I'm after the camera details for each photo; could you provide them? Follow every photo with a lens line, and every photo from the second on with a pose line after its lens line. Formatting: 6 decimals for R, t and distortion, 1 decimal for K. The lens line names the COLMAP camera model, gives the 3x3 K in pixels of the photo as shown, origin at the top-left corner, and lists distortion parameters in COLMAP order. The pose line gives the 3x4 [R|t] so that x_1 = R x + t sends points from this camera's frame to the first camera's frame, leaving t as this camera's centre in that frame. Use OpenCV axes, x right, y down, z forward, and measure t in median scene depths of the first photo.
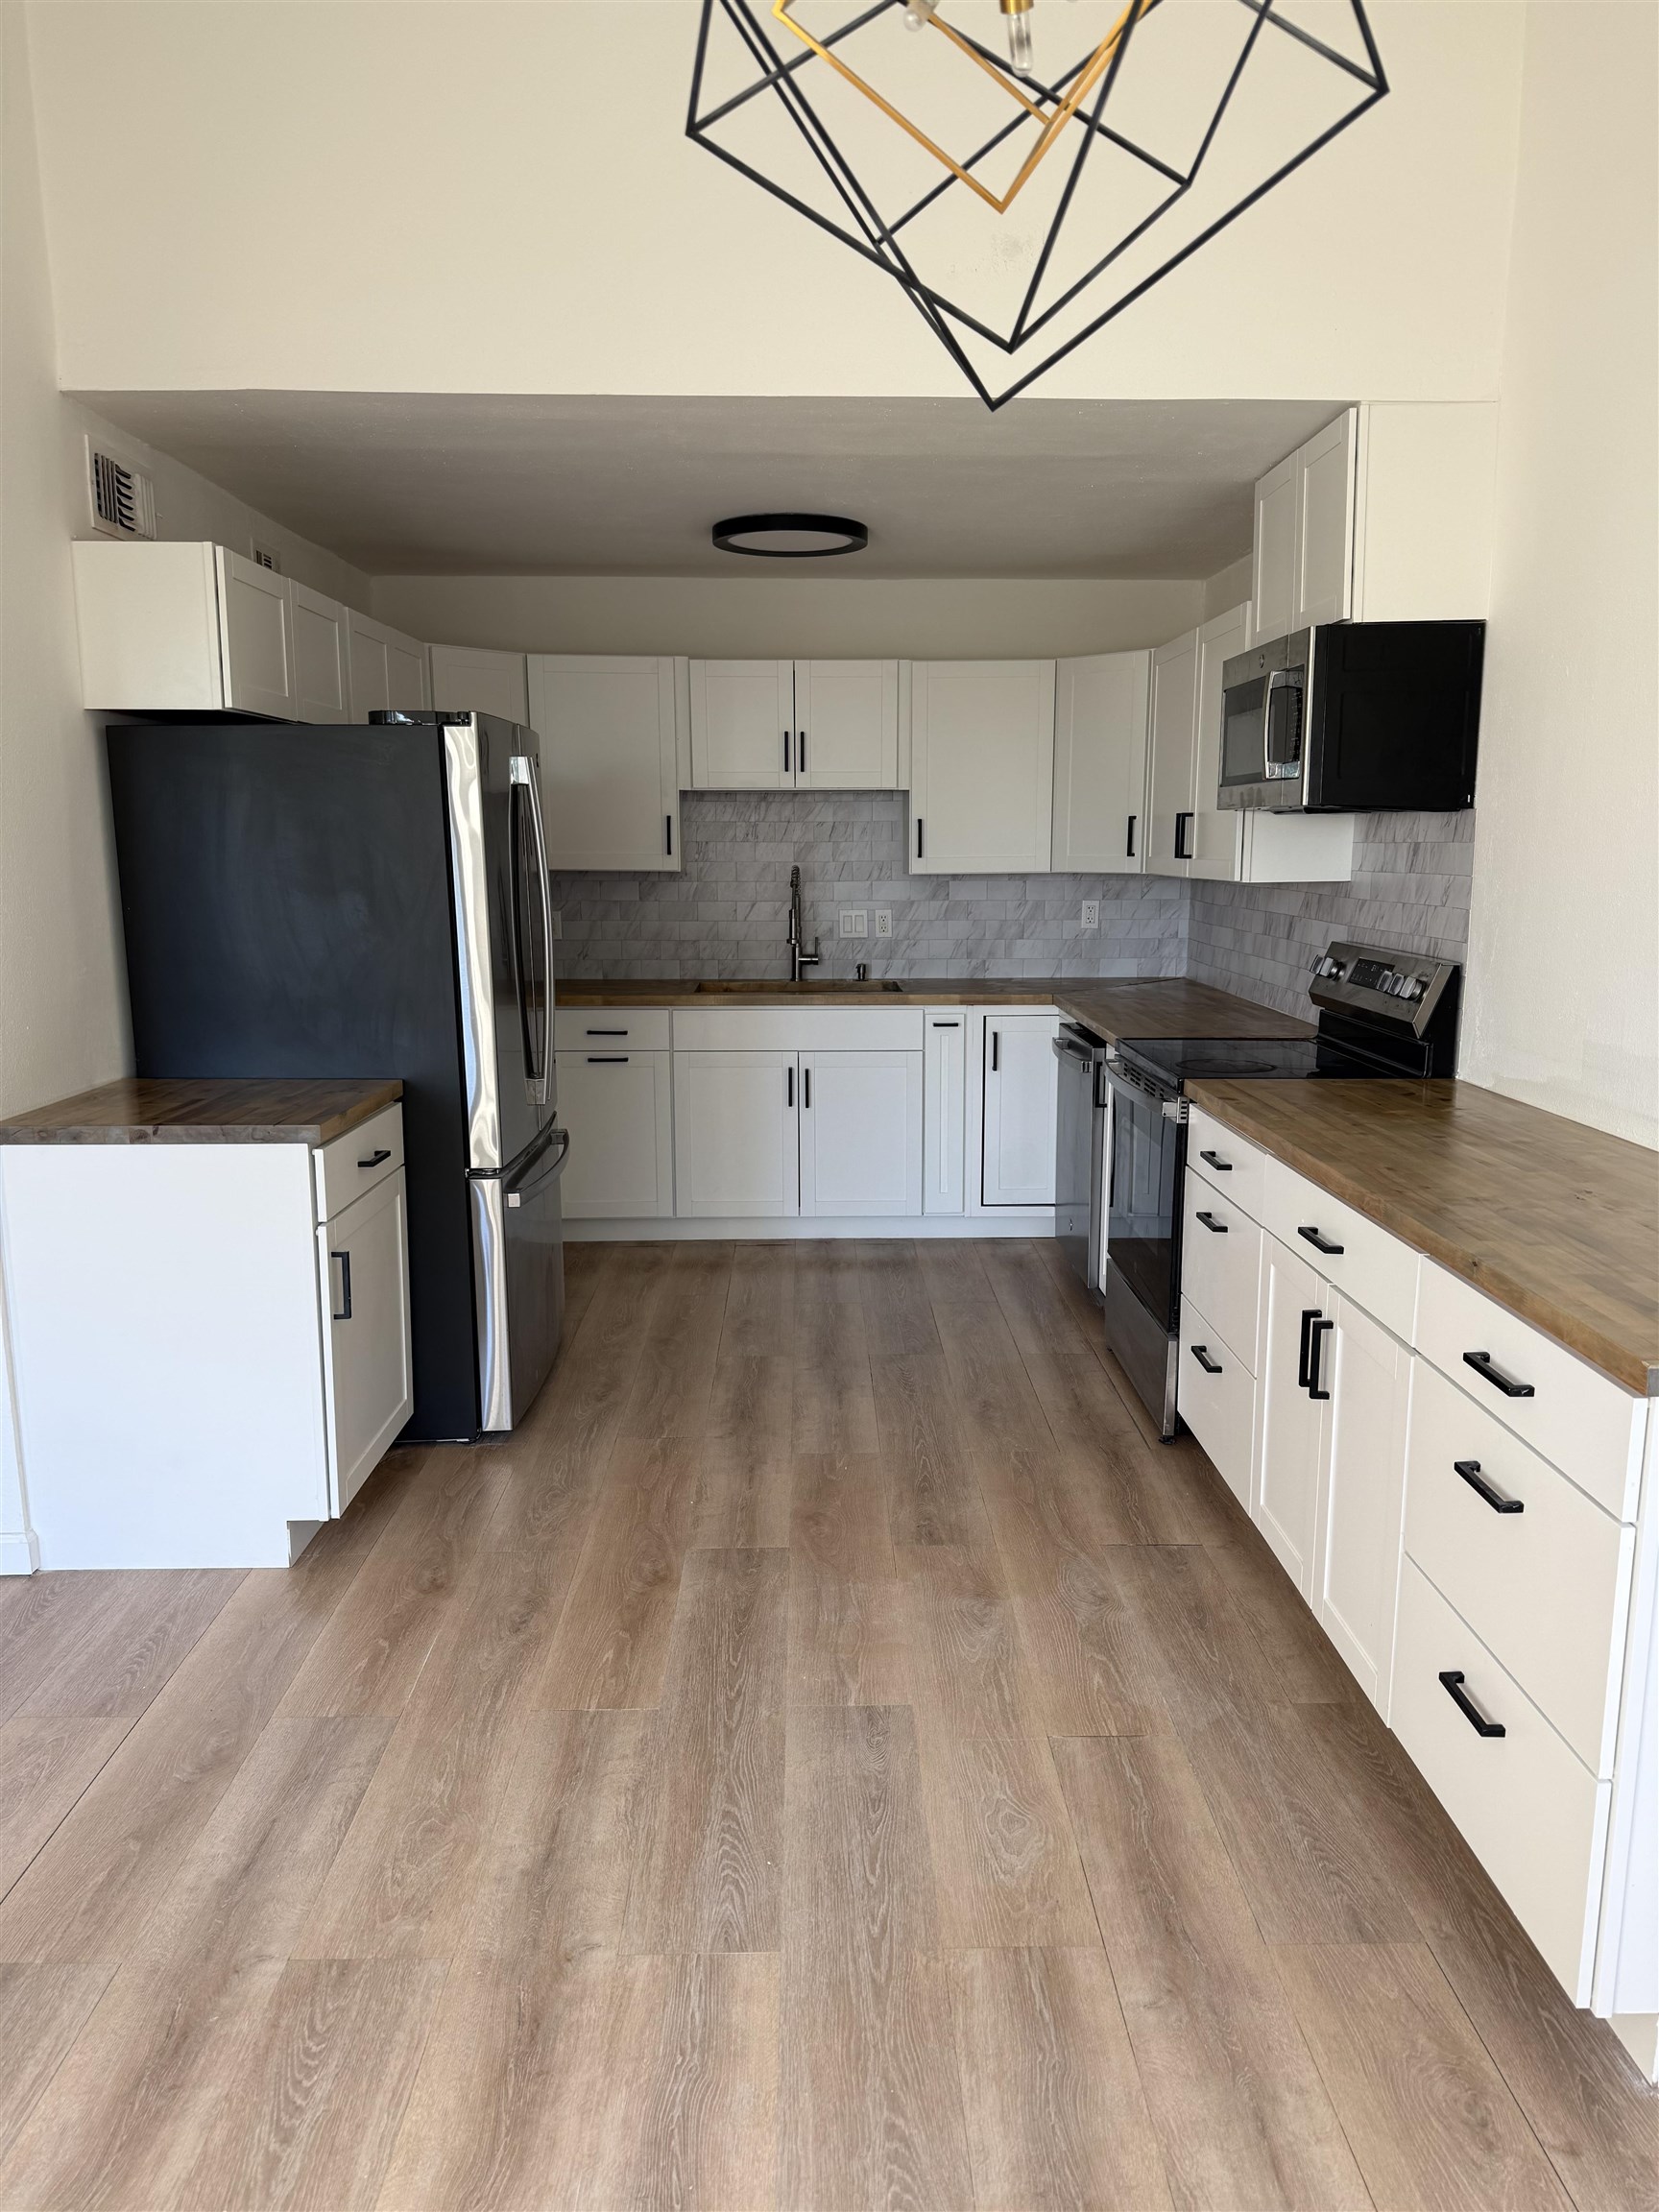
lens RADIAL K [[1566.6, 0, 831.6], [0, 1566.6, 1111.2], [0, 0, 1]] dist [0.069234, -0.030498]
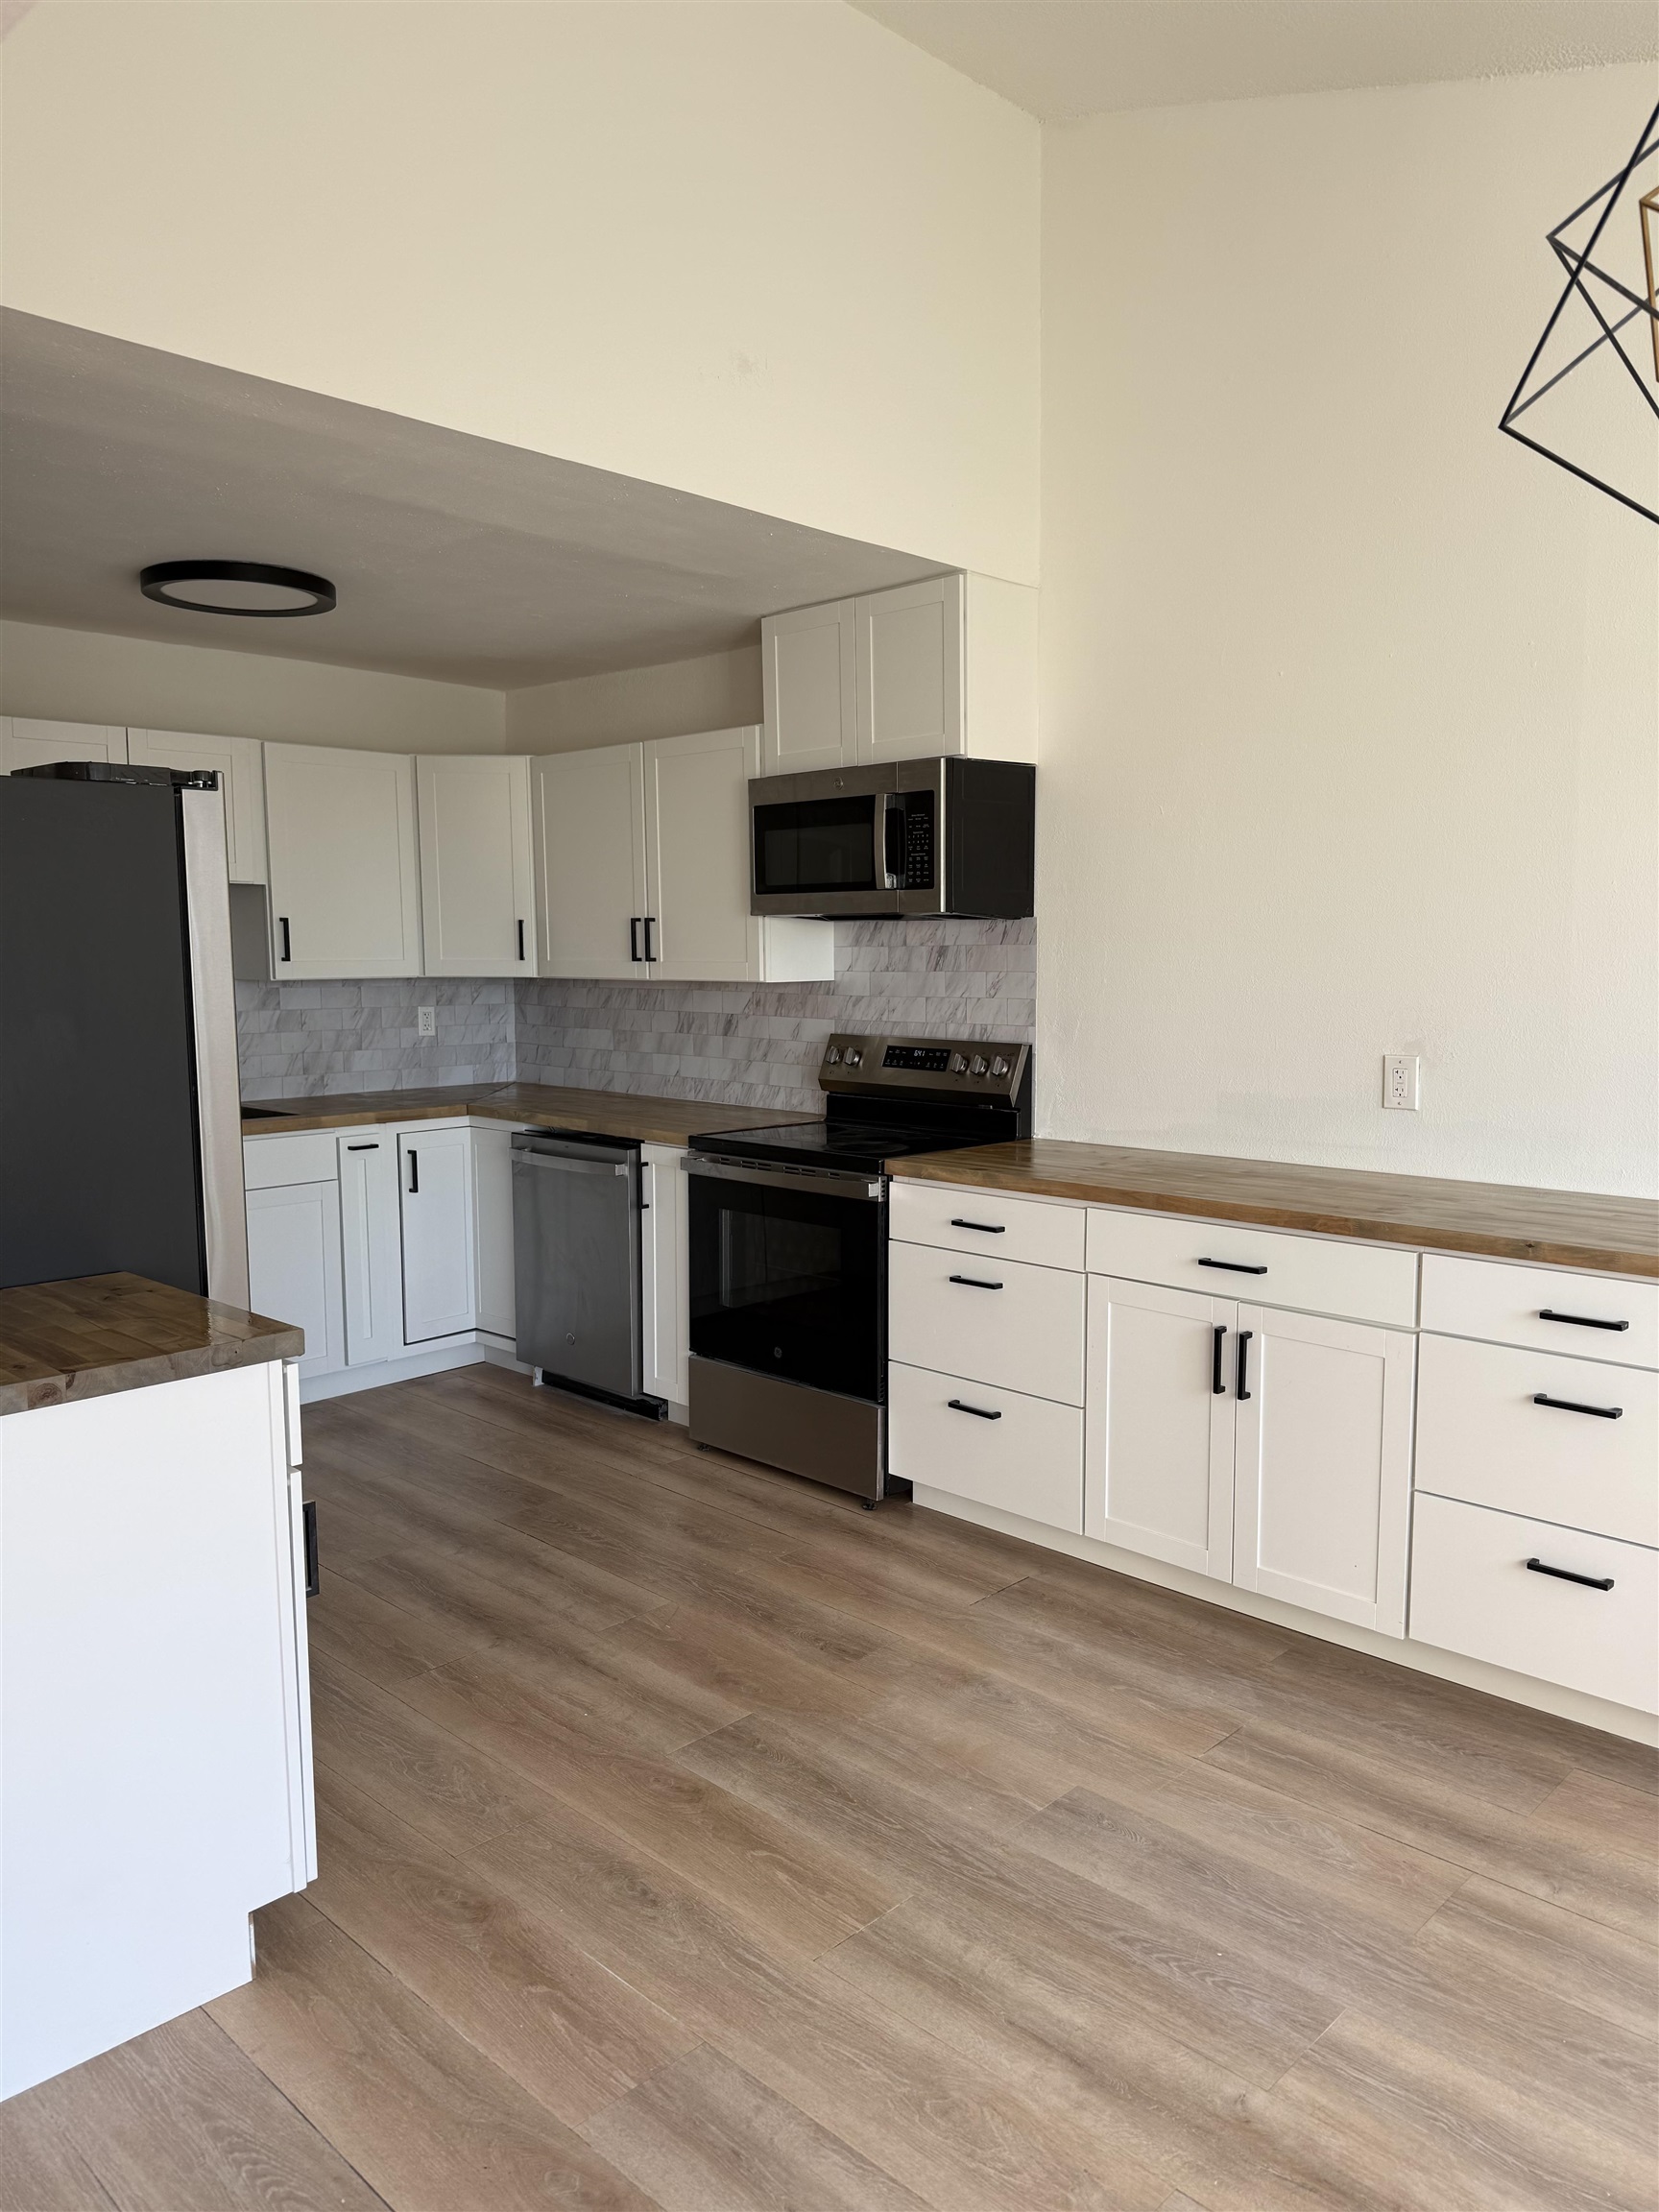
lens RADIAL K [[1566.6, 0, 890.2], [0, 1566.6, 1099.2], [0, 0, 1]] dist [0.069234, -0.030498]
pose [[0.702406, -0.070672, 0.708259, -0.540271], [0.123281, 0.992099, -0.023268, -0.038074], [-0.701019, 0.103658, 0.705569, 0.242433]]
